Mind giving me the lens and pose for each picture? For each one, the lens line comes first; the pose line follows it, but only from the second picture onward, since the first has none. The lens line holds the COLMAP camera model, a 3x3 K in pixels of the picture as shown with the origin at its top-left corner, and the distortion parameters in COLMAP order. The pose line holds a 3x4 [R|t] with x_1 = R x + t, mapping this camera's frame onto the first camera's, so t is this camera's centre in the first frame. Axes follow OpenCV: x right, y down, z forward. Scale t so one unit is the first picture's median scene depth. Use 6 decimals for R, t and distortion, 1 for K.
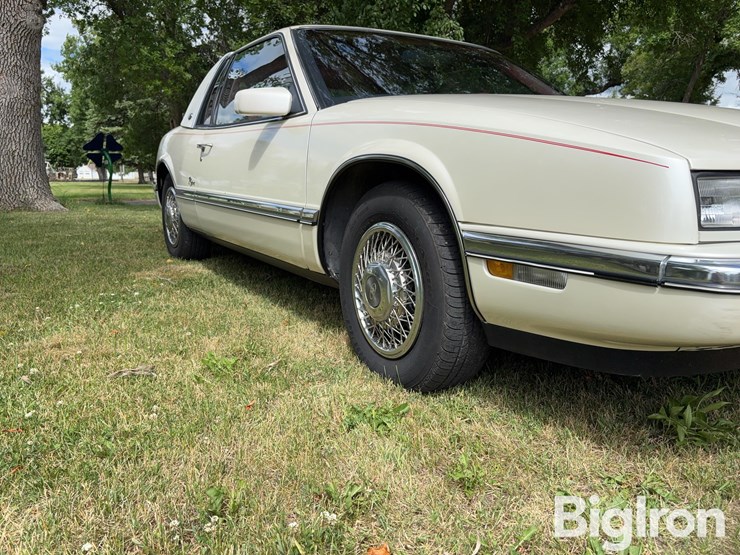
lens RADIAL K [[576.5, 0, 377.0], [0, 576.5, 275.3], [0, 0, 1]] dist [0.022255, -0.008205]
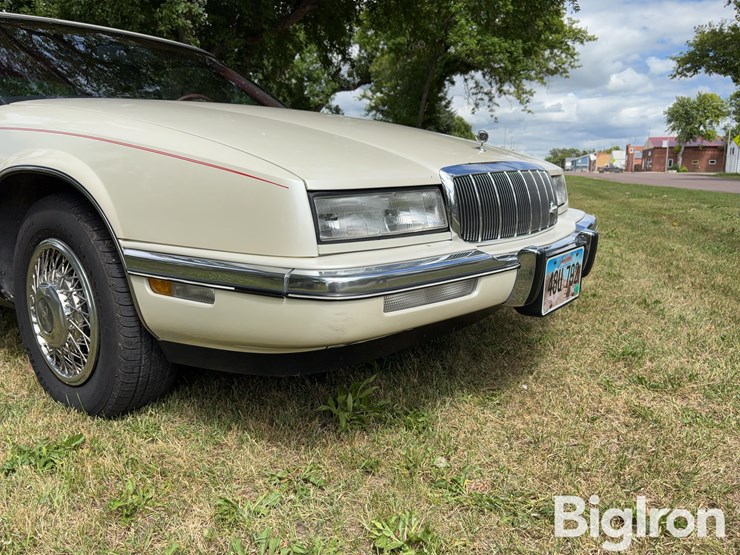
lens RADIAL K [[573.6, 0, 371.8], [0, 573.6, 280.4], [0, 0, 1]] dist [0.047649, -0.052271]
pose [[0.929197, -0.077818, 0.361298, 0.118059], [0.069693, 0.996937, 0.035486, -0.018953], [-0.362953, -0.007794, 0.931775, -0.032050]]
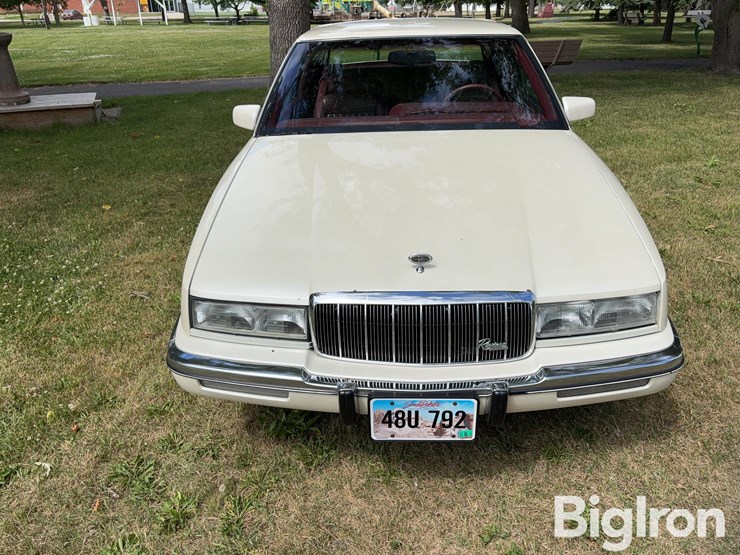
lens RADIAL K [[573.6, 0, 371.8], [0, 573.6, 280.4], [0, 0, 1]] dist [0.047649, -0.052271]
pose [[0.834253, 0.213576, -0.508338, 0.907638], [-0.068508, 0.954940, 0.288784, -0.368520], [0.547109, -0.206094, 0.811293, -0.046660]]
